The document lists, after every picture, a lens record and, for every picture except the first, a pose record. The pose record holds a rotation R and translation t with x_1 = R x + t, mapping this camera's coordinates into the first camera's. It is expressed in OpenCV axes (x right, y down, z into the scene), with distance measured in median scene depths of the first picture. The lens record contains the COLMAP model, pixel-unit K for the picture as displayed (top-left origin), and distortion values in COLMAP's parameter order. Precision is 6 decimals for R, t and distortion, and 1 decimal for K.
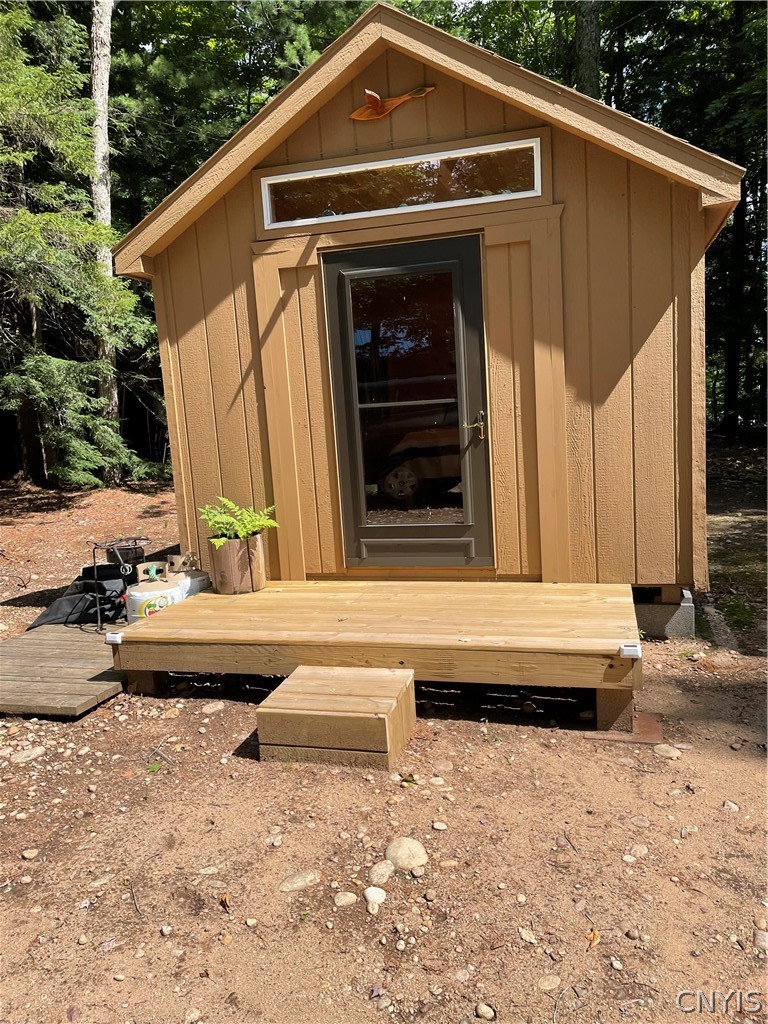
lens RADIAL K [[771.6, 0, 391.1], [0, 771.6, 515.2], [0, 0, 1]] dist [0.089263, -0.130285]
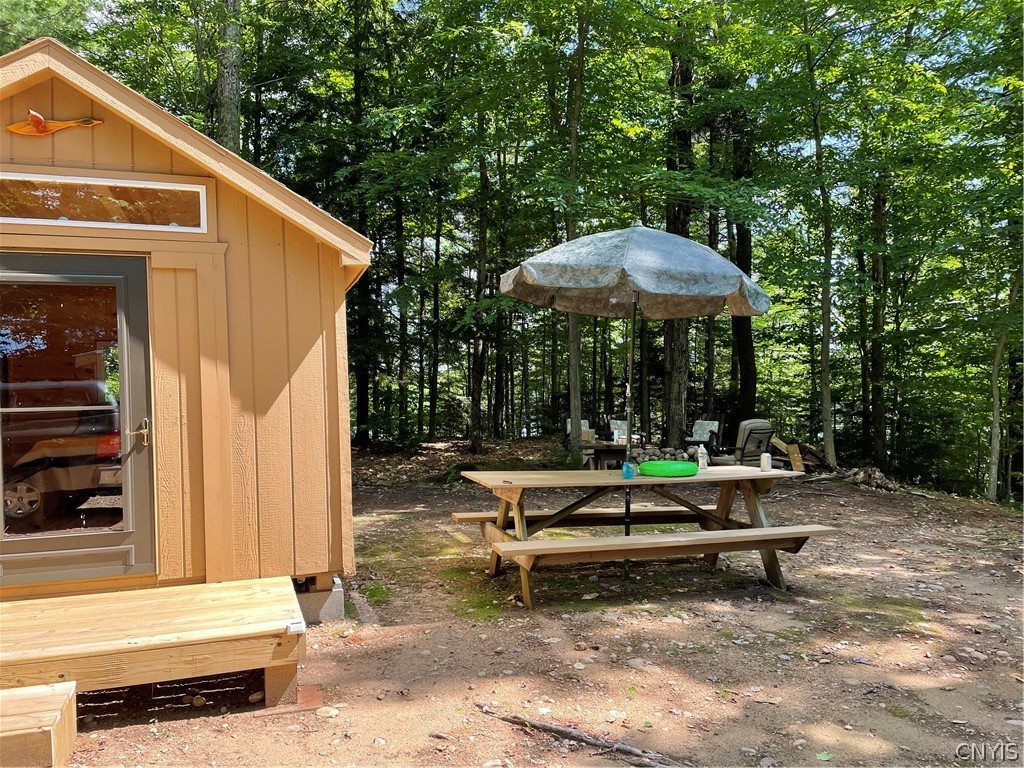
lens RADIAL K [[771.6, 0, 514.9], [0, 771.6, 387.9], [0, 0, 1]] dist [0.089263, -0.130285]
pose [[0.822658, 0.045829, 0.566686, -0.077882], [0.057016, 0.985070, -0.162435, 0.024317], [-0.565670, 0.165939, 0.807763, -0.140950]]
